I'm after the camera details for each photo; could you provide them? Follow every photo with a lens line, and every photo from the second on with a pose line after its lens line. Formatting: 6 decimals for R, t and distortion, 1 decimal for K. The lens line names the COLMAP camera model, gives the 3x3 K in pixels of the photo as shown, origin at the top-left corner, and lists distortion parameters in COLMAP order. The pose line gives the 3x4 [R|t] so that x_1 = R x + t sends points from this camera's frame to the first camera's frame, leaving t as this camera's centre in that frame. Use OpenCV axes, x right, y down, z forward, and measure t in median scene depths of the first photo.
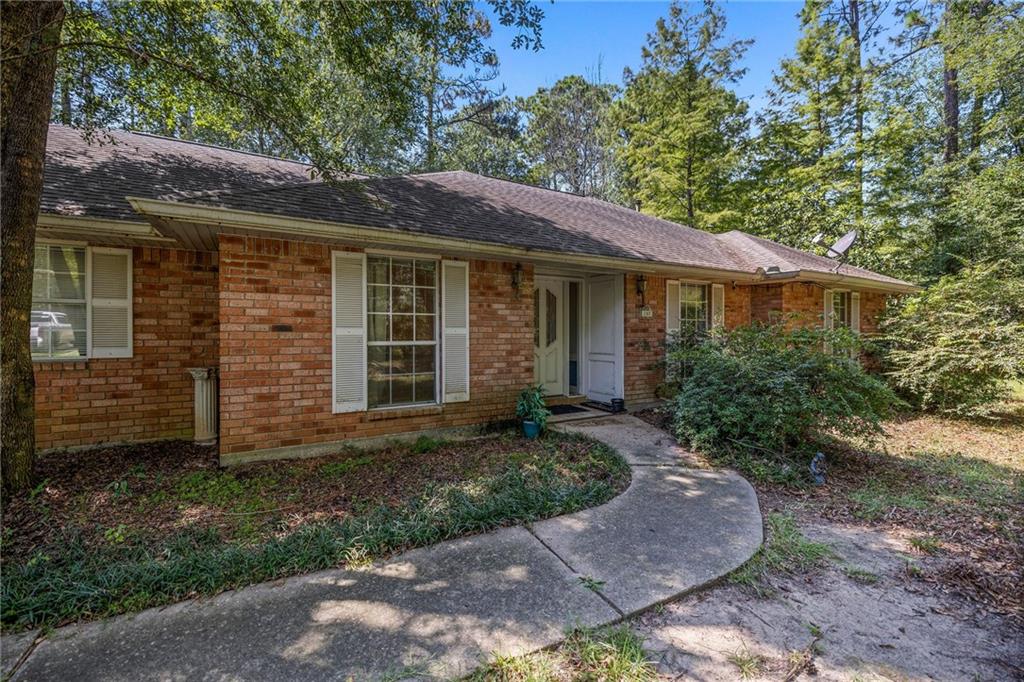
lens RADIAL K [[432.5, 0, 511.7], [0, 432.5, 338.3], [0, 0, 1]] dist [0.000791, -0.000649]
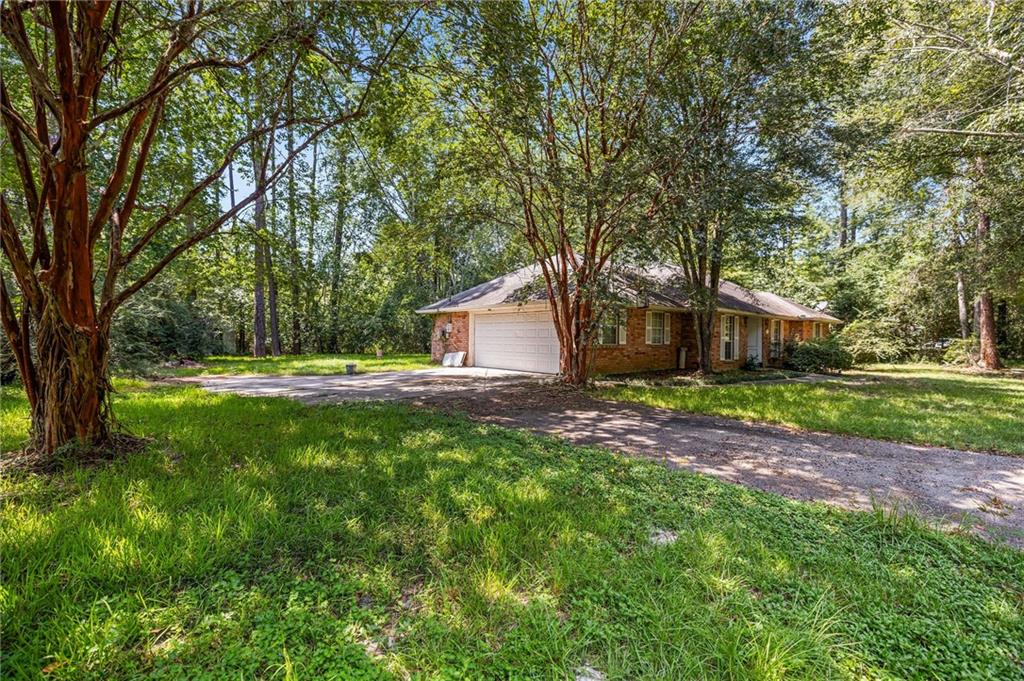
lens RADIAL K [[432.5, 0, 512.1], [0, 432.5, 341.0], [0, 0, 1]] dist [0.000791, -0.000649]
pose [[0.983833, 0.010681, 0.178770, -1.683581], [-0.011453, 0.999929, 0.003291, 0.007627], [-0.178722, -0.005285, 0.983885, -1.349262]]
